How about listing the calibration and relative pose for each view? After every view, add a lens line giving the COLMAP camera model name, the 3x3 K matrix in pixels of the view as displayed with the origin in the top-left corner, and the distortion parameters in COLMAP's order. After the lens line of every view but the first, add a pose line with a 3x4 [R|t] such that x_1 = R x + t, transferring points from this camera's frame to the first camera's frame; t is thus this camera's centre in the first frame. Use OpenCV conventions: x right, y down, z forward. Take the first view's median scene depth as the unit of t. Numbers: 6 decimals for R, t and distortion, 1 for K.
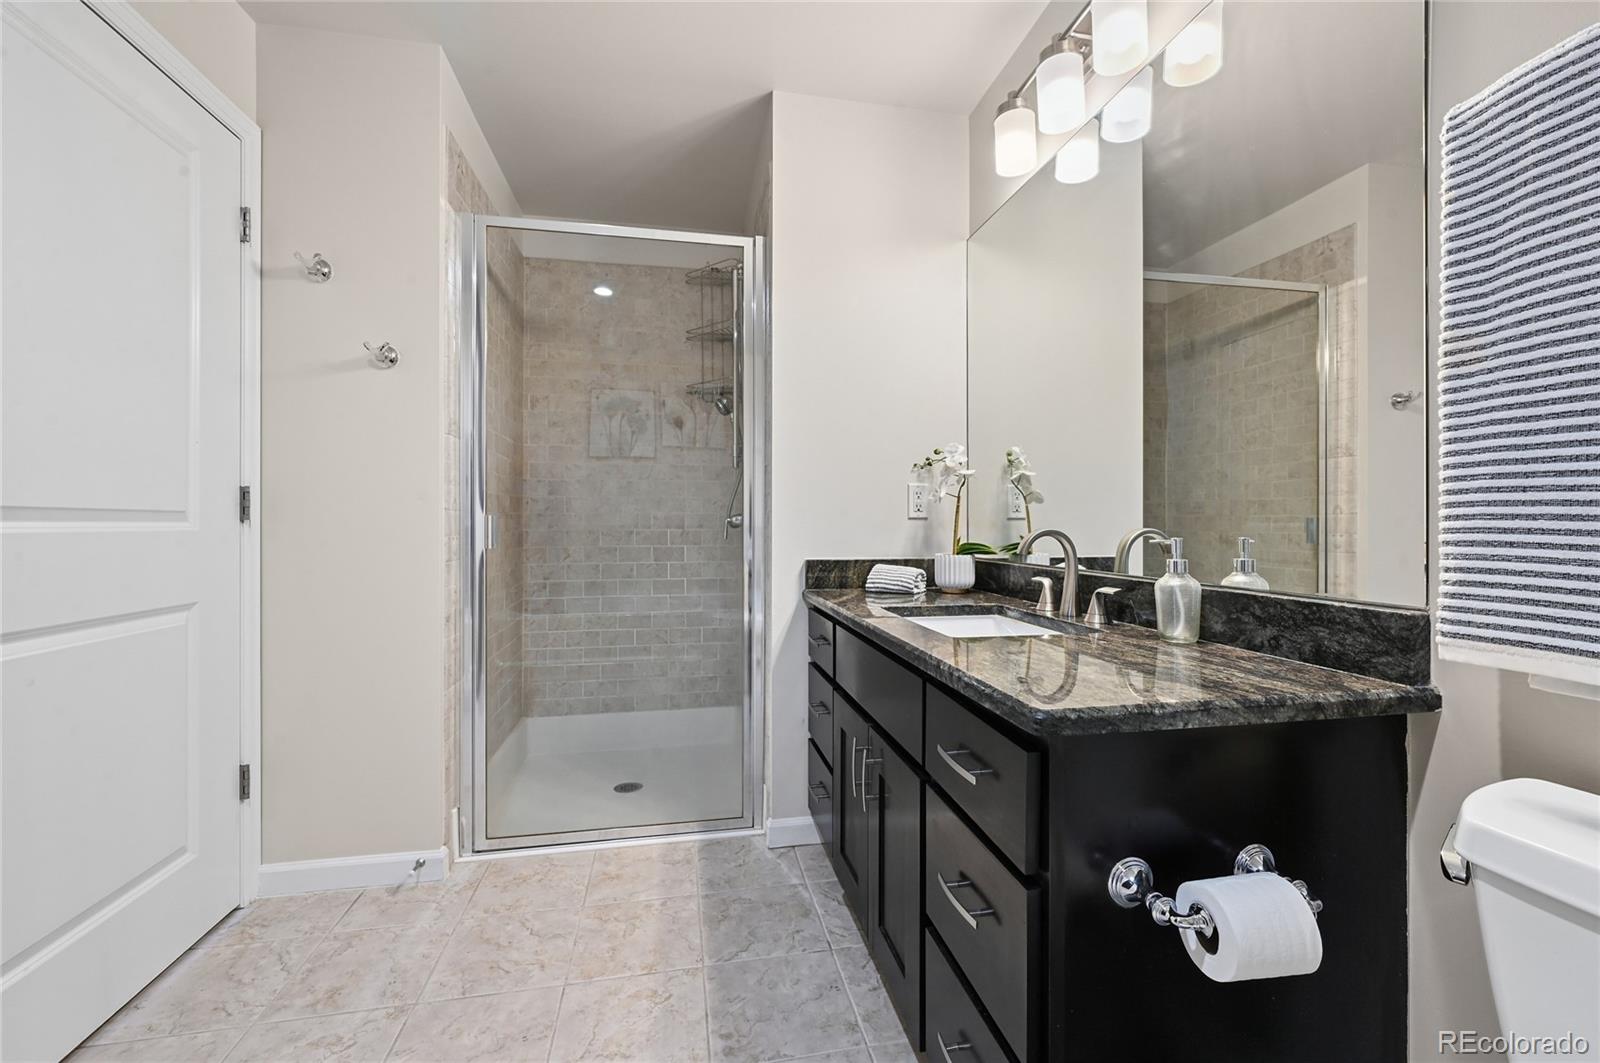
lens RADIAL K [[662.0, 0, 809.0], [0, 662.0, 523.6], [0, 0, 1]] dist [0.000896, 0.000216]
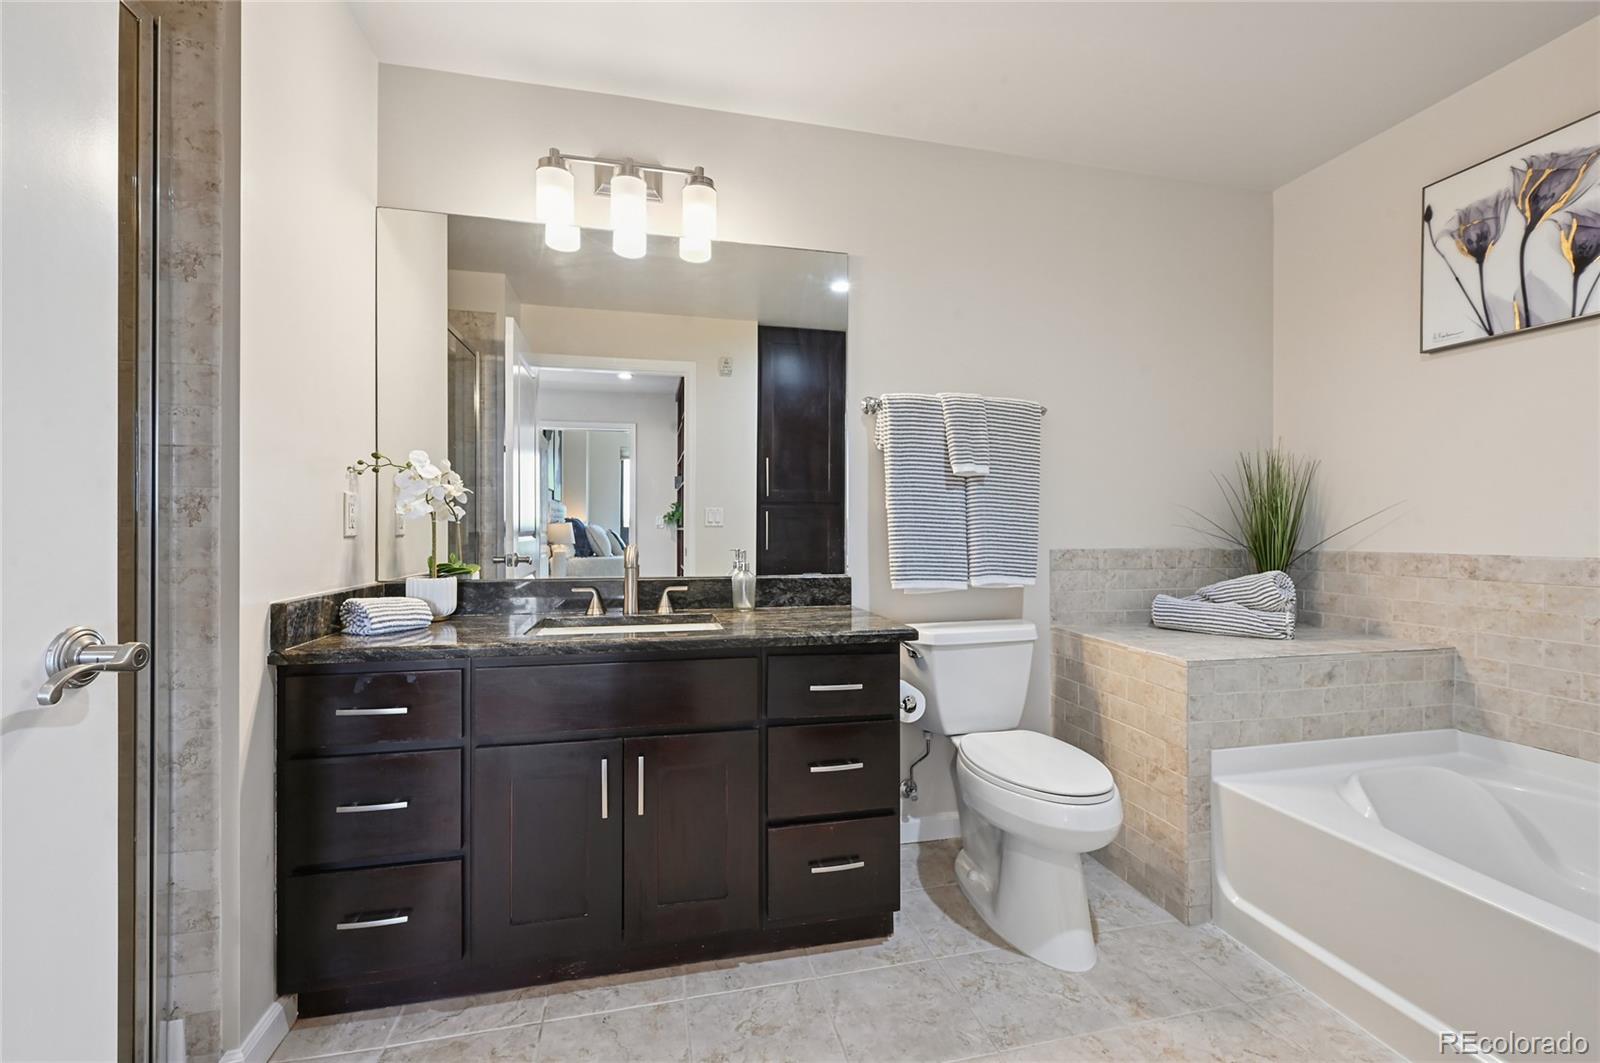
lens RADIAL K [[662.0, 0, 802.5], [0, 662.0, 532.2], [0, 0, 1]] dist [0.000896, 0.000216]
pose [[-0.045233, -0.005249, 0.998963, -1.018657], [-0.004466, 0.999977, 0.005052, -0.031286], [-0.998966, -0.004233, -0.045256, 0.804237]]
